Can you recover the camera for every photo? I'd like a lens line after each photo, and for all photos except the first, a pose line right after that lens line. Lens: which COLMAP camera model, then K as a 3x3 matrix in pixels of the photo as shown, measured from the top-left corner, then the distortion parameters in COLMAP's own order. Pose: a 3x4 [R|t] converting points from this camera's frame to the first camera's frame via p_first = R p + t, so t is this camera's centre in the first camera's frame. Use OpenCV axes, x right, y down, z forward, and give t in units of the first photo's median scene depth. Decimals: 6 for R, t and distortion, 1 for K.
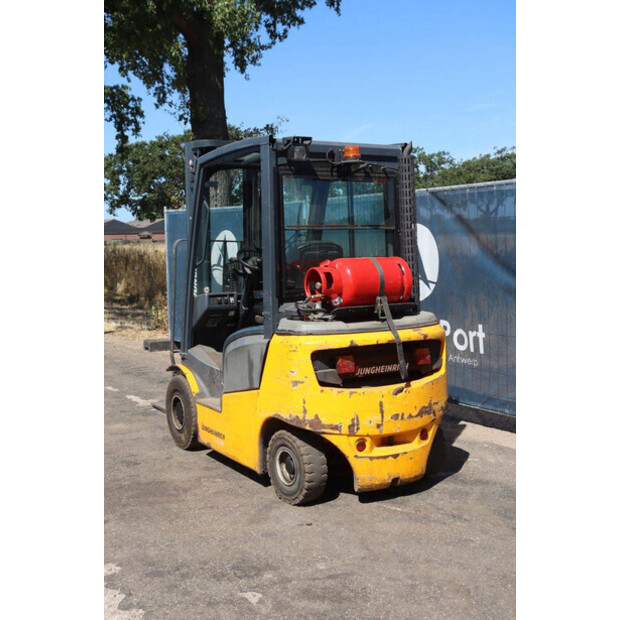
lens RADIAL K [[822.1, 0, 310.0], [0, 822.1, 310.0], [0, 0, 1]] dist [0.048455, 0.082761]
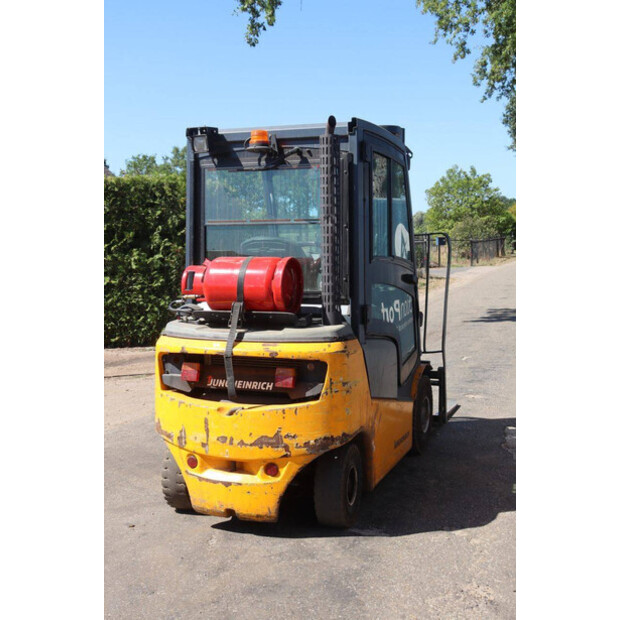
lens RADIAL K [[822.1, 0, 310.0], [0, 822.1, 310.0], [0, 0, 1]] dist [0.048455, 0.082761]
pose [[0.617468, 0.086659, -0.781807, 0.833217], [-0.069310, 0.996041, 0.055665, -0.063069], [0.783536, 0.019815, 0.621030, 0.521083]]
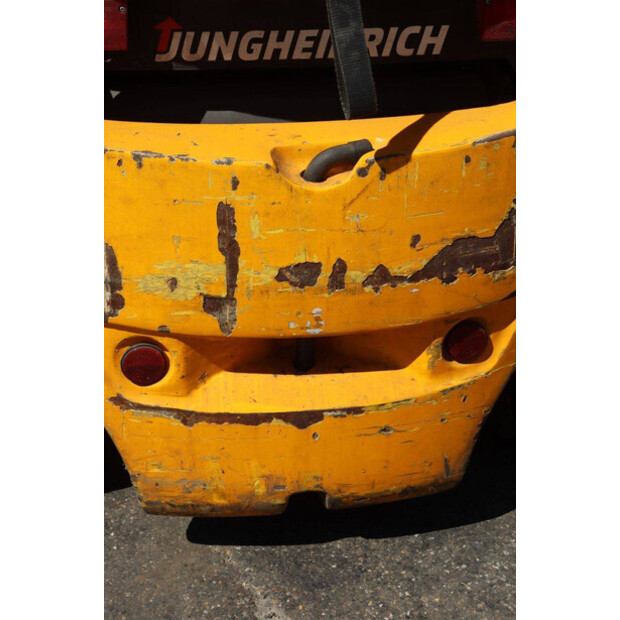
lens RADIAL K [[1289.0, 0, 310.0], [0, 1289.0, 310.0], [0, 0, 1]] dist [0.185927, 0.252641]
pose [[0.928365, 0.204910, -0.310080, 0.216638], [-0.065835, 0.911761, 0.405411, -0.004684], [0.365792, -0.355956, 0.859937, 0.690067]]
